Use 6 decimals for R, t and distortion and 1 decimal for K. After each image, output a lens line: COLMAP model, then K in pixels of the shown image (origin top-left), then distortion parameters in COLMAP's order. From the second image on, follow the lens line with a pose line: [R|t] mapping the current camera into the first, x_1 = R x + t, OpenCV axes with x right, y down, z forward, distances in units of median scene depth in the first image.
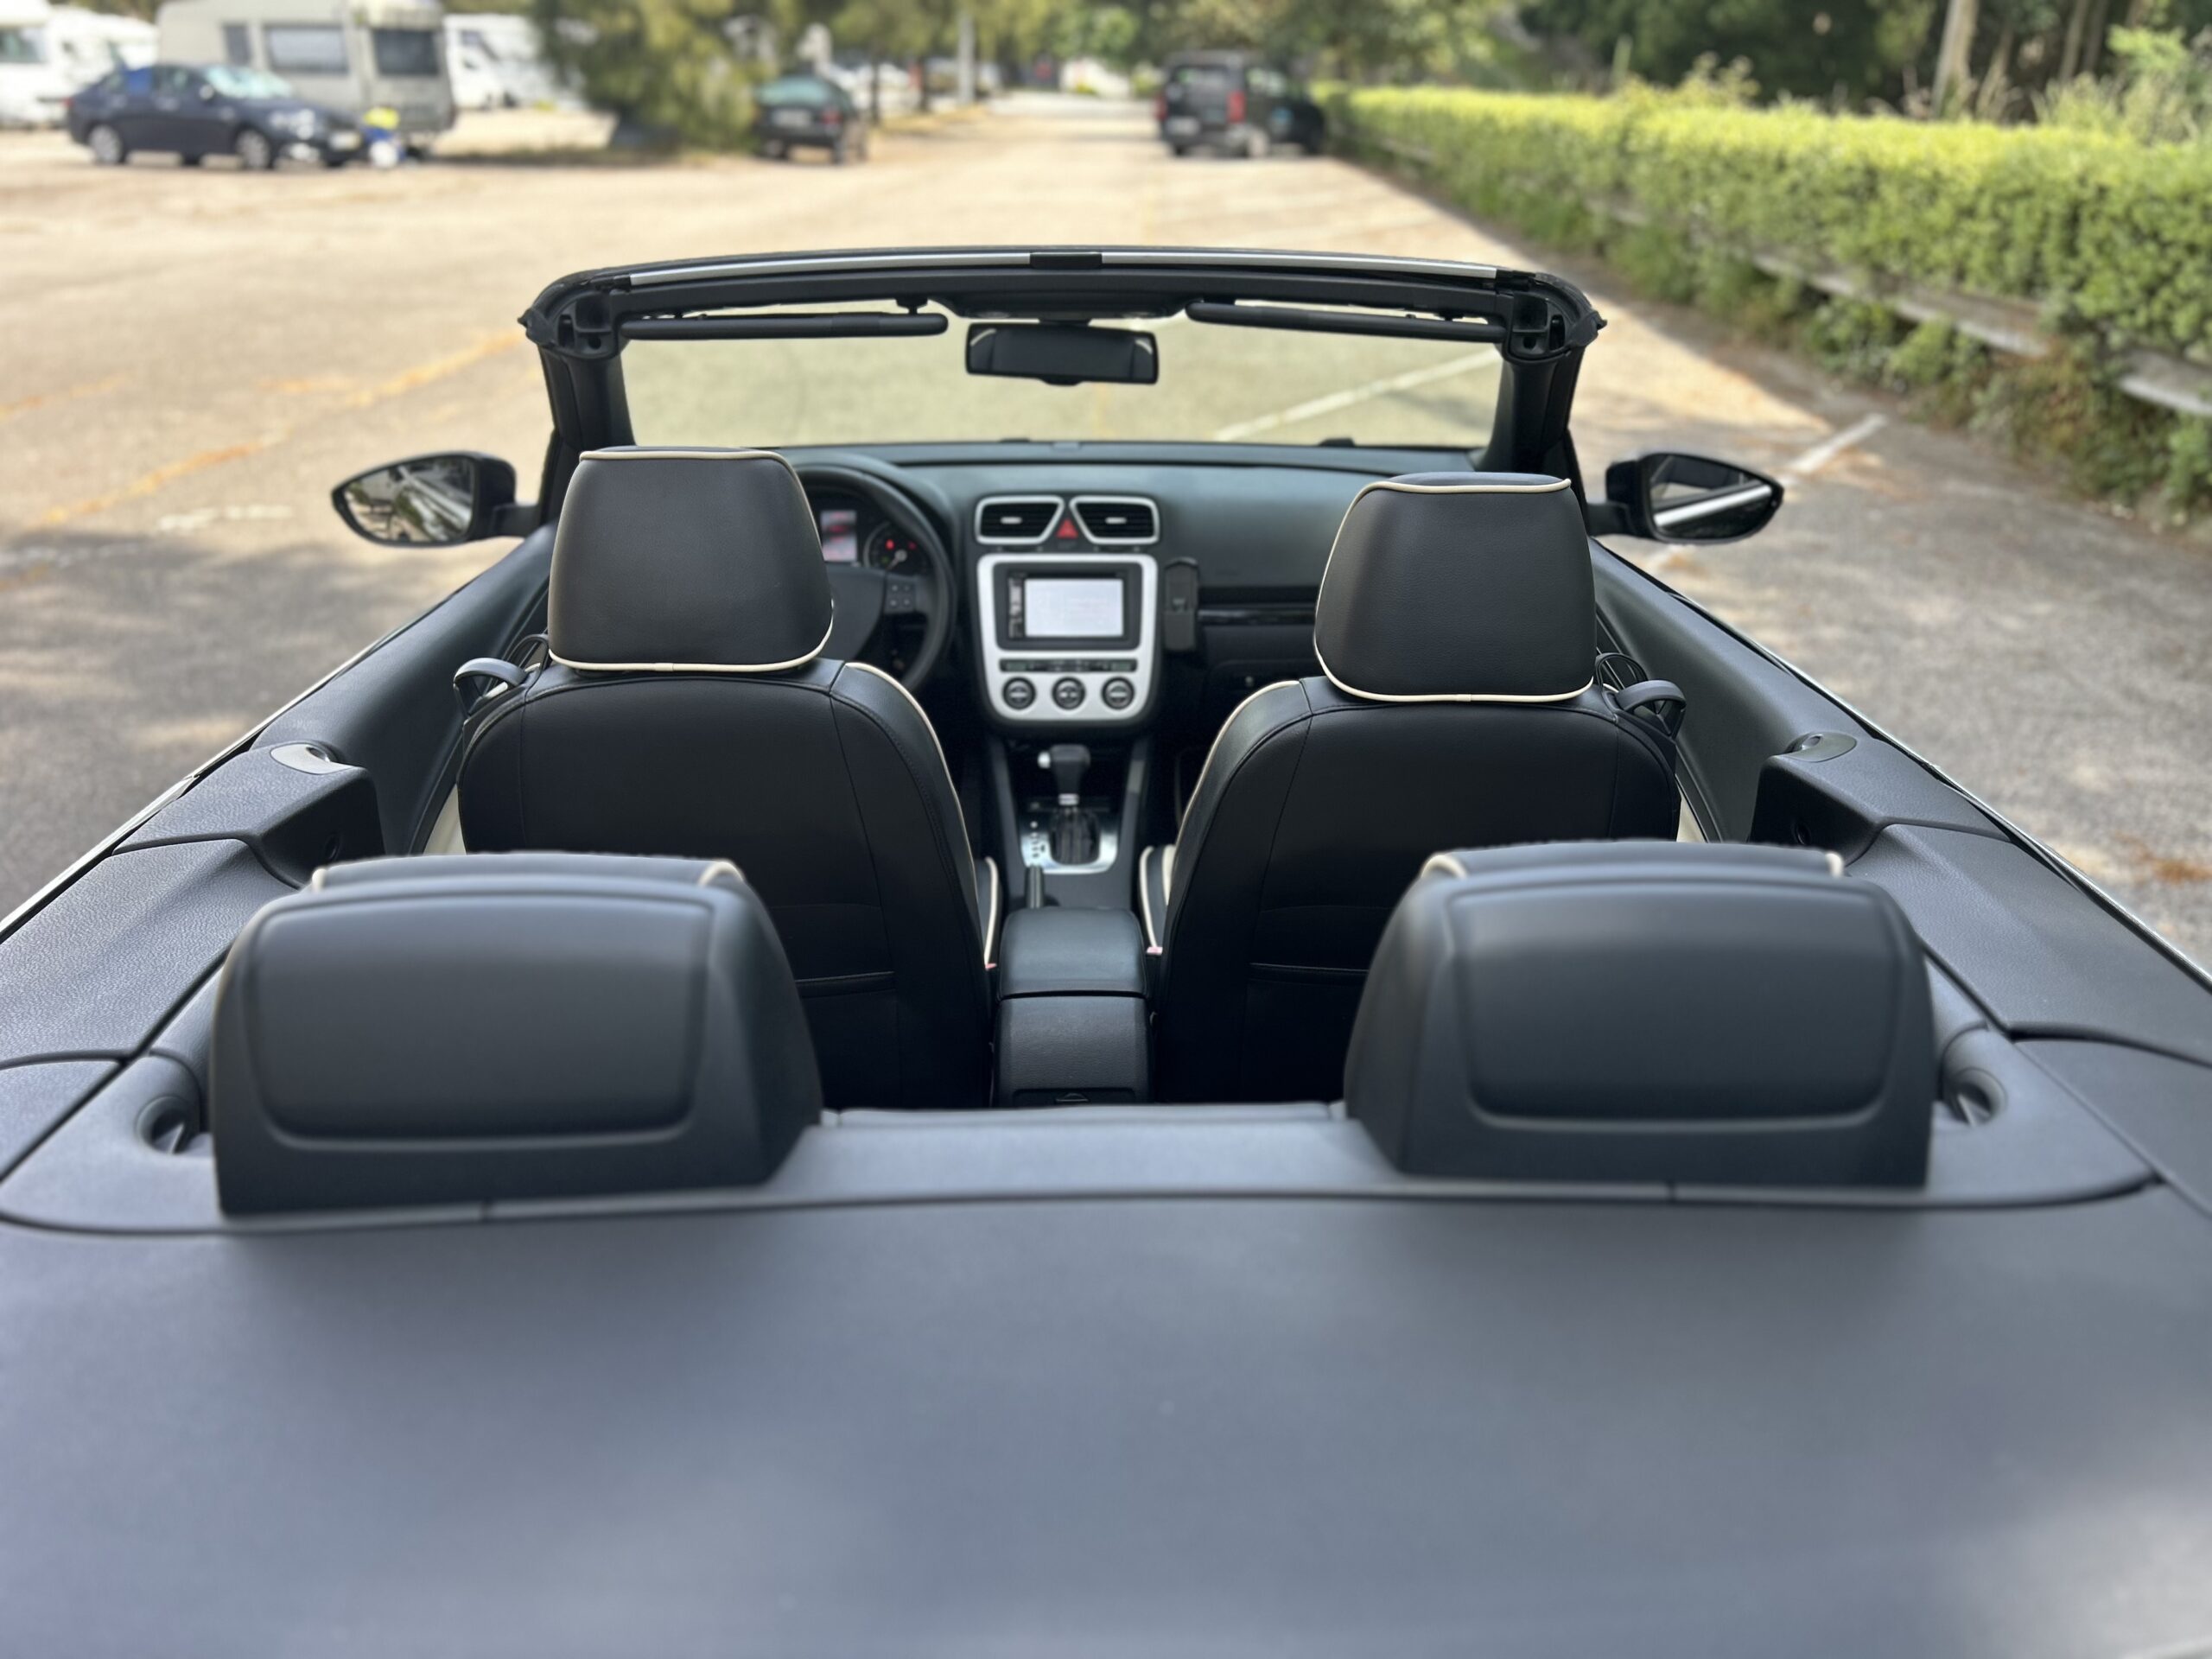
lens RADIAL K [[1662.7, 0, 1107.9], [0, 1662.7, 829.0], [0, 0, 1]] dist [0.023252, -0.026013]
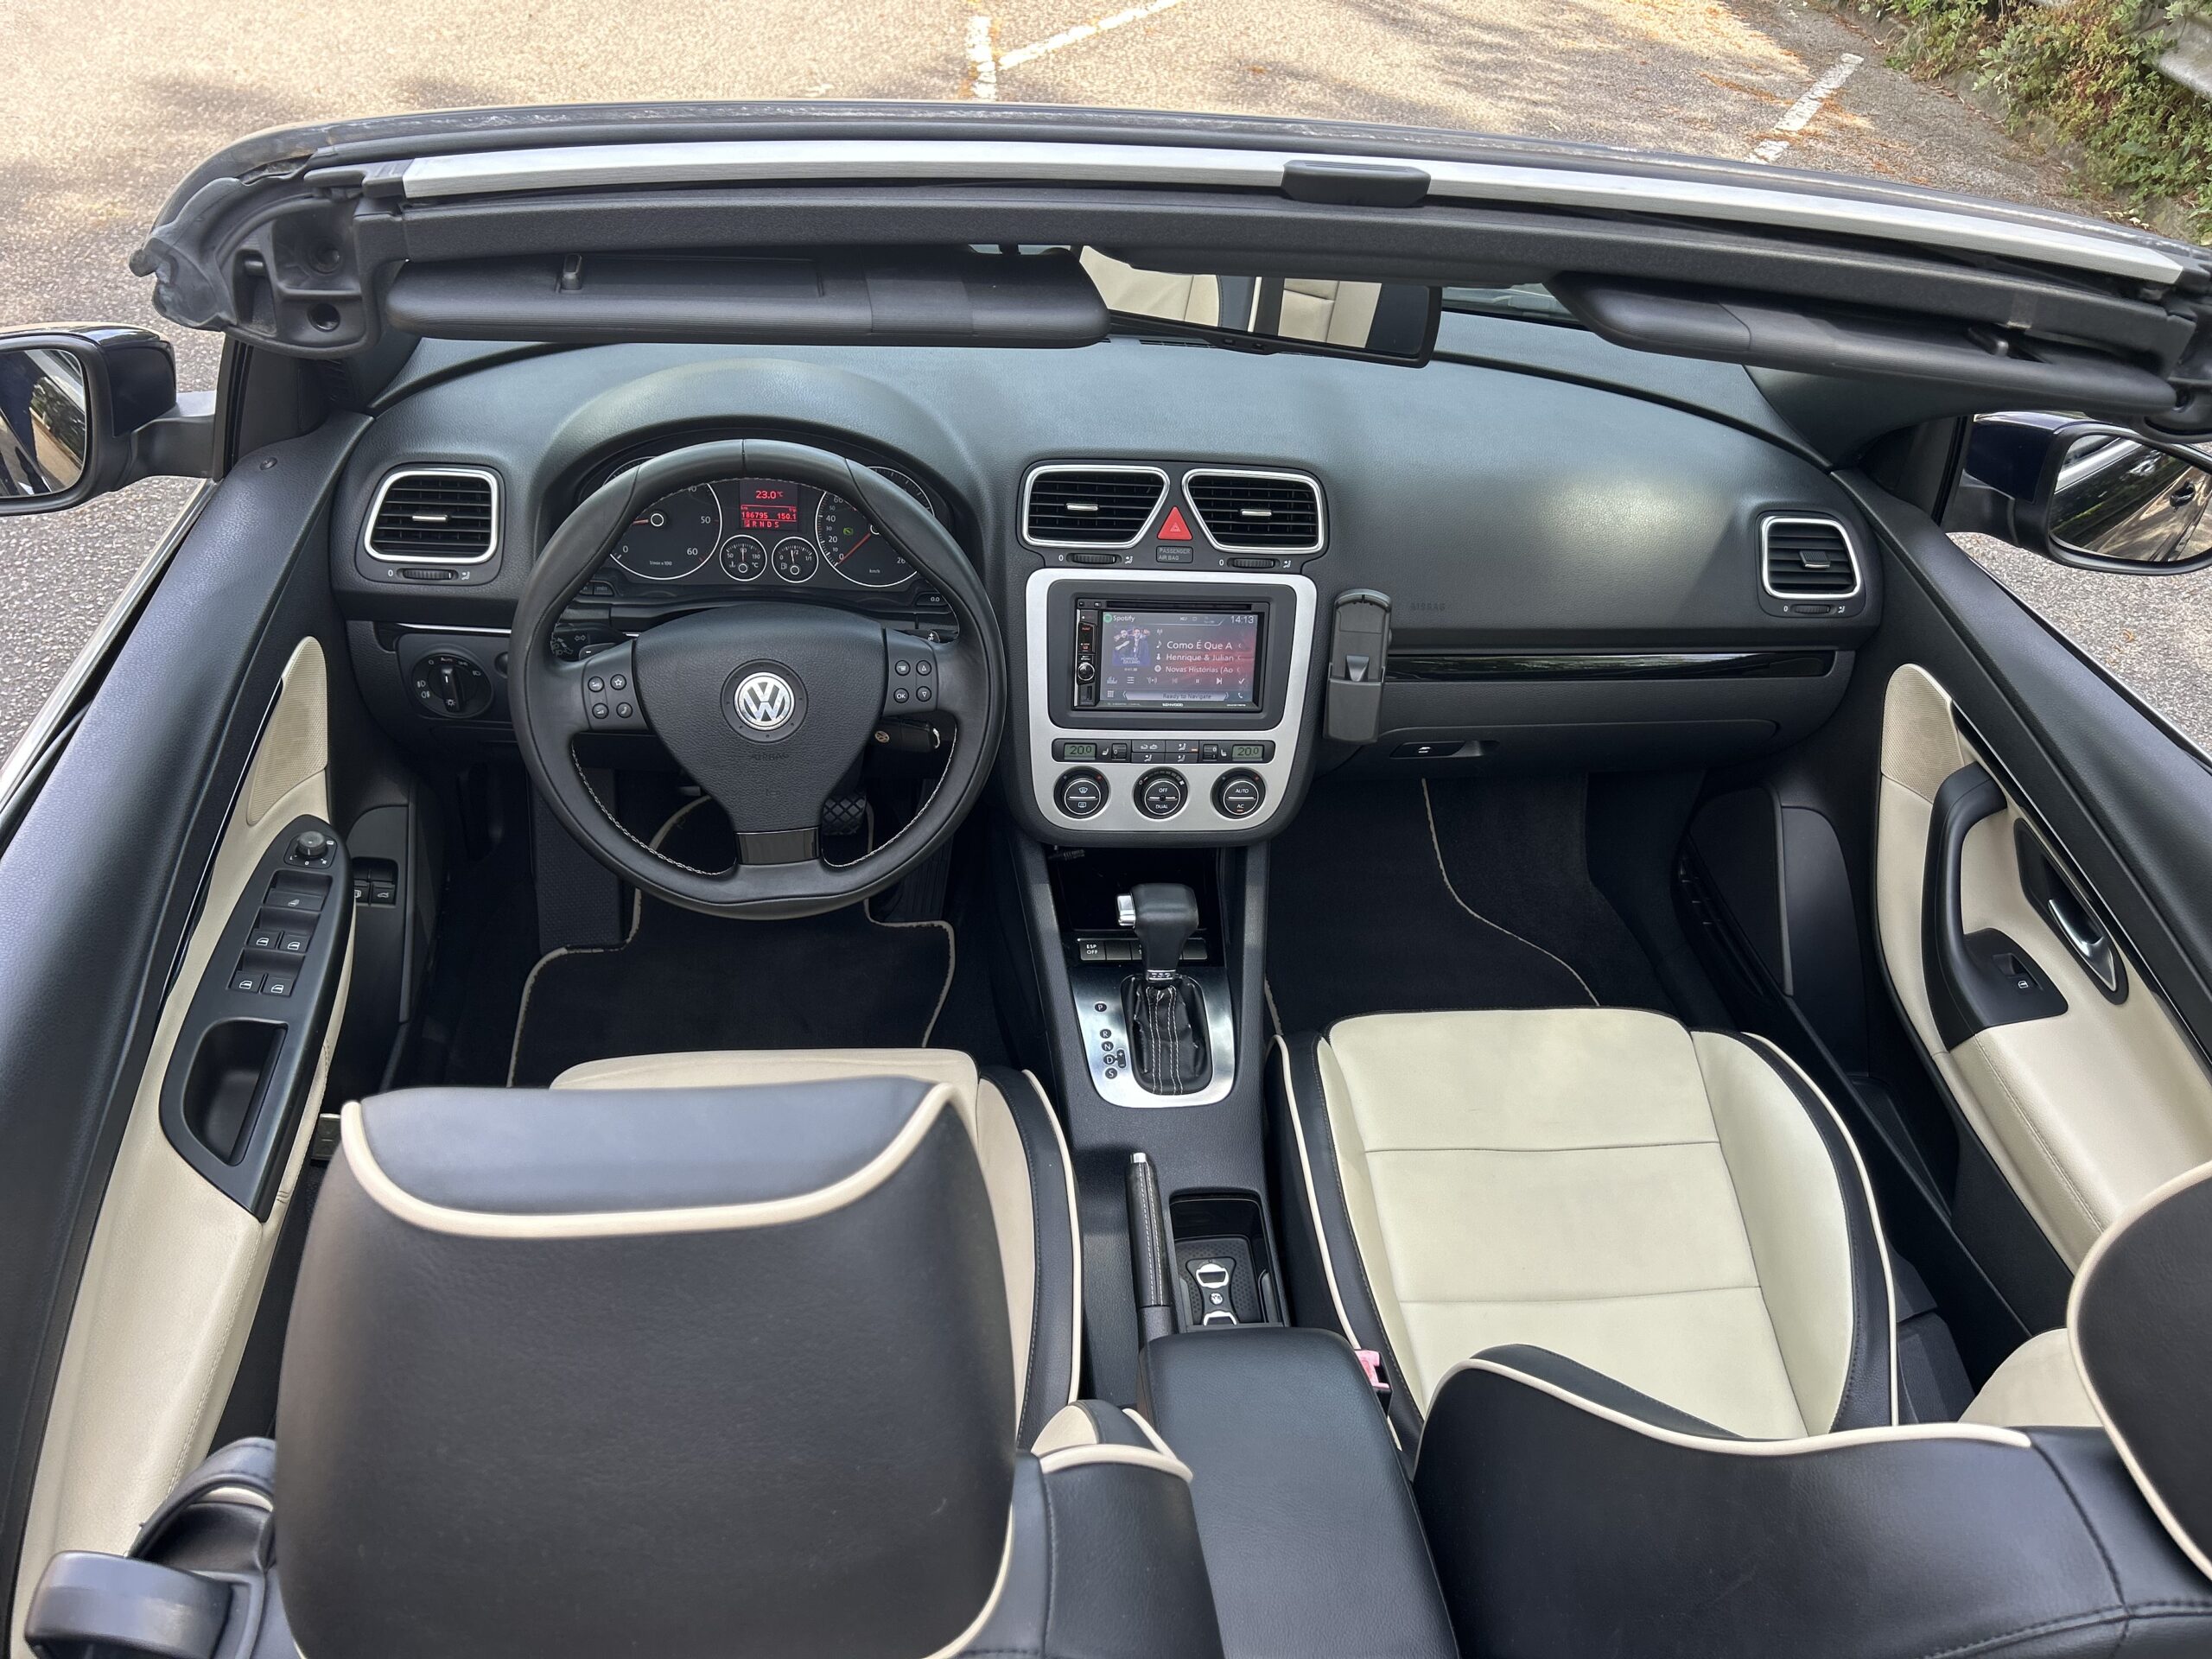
lens RADIAL K [[1662.7, 0, 1104.8], [0, 1662.7, 822.1], [0, 0, 1]] dist [0.023252, -0.026013]
pose [[0.990494, 0.015332, 0.136701, -0.128371], [-0.050162, 0.965597, 0.255160, -0.227908], [-0.128086, -0.259592, 0.957187, 0.410548]]
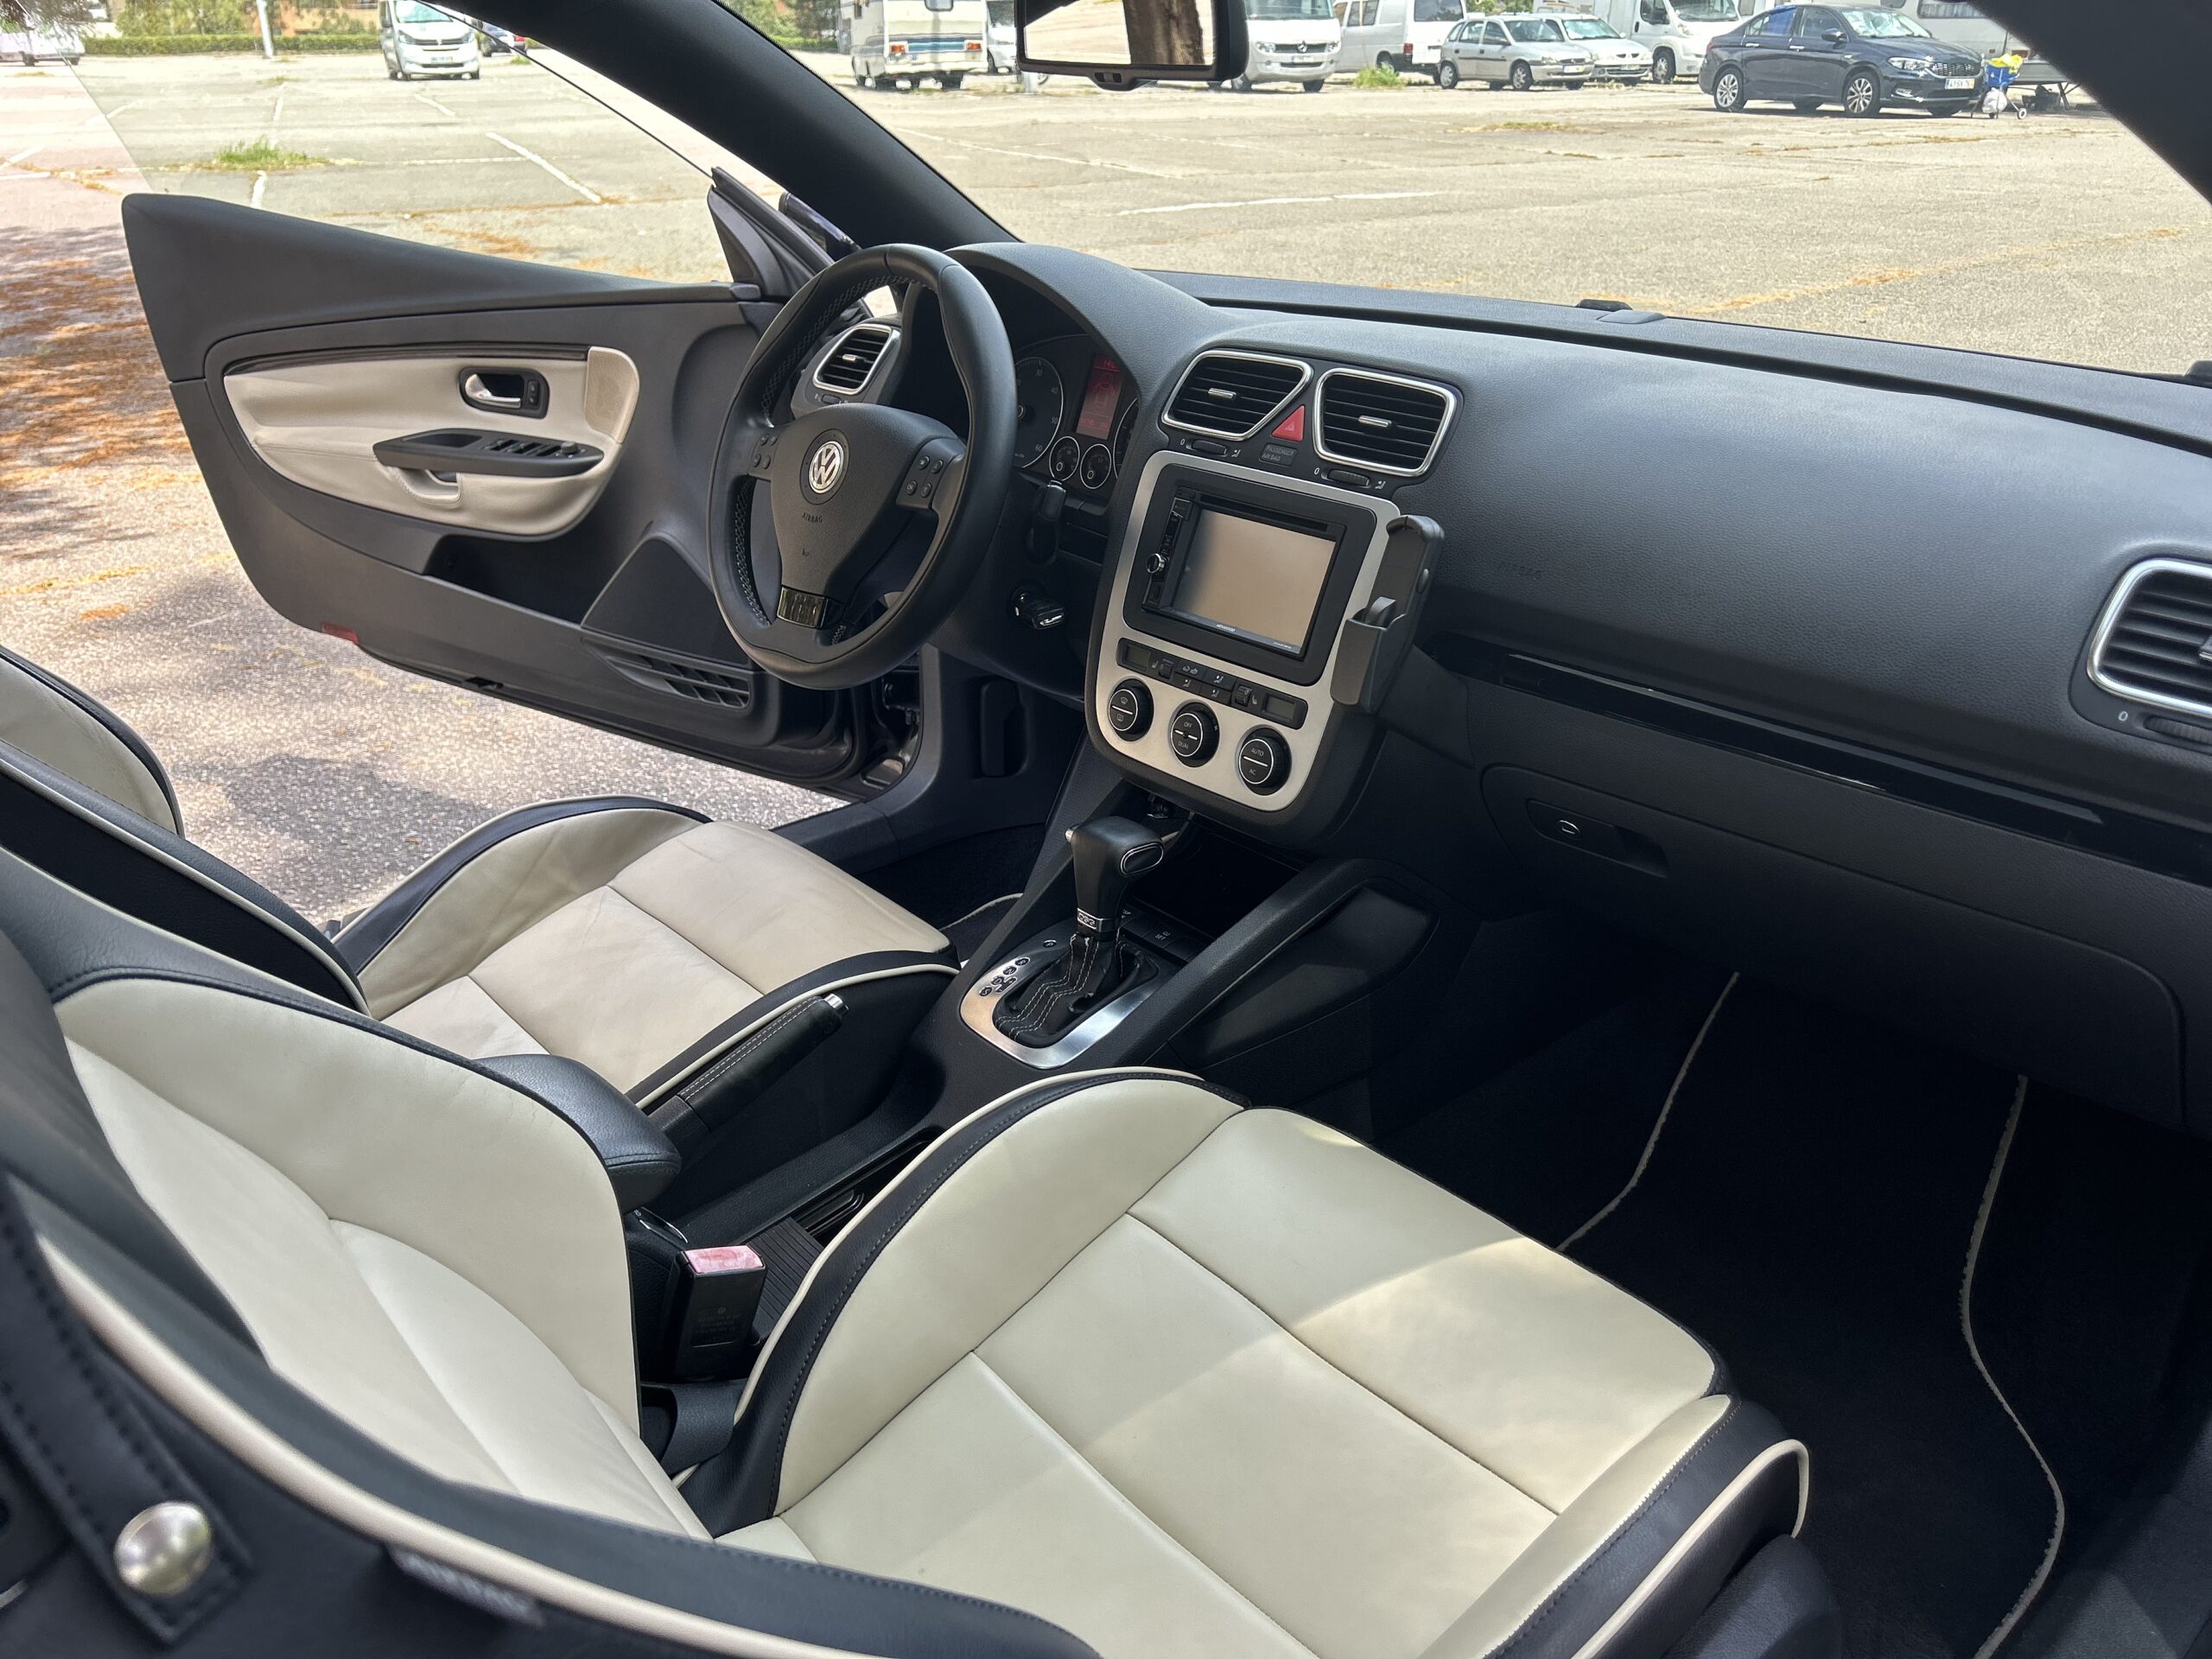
lens RADIAL K [[1662.7, 0, 1097.3], [0, 1662.7, 839.6], [0, 0, 1]] dist [0.023252, -0.026013]
pose [[0.629306, 0.315214, -0.710362, 0.337164], [-0.300412, 0.941666, 0.151719, -0.120276], [0.716748, 0.117924, 0.687289, 0.625762]]
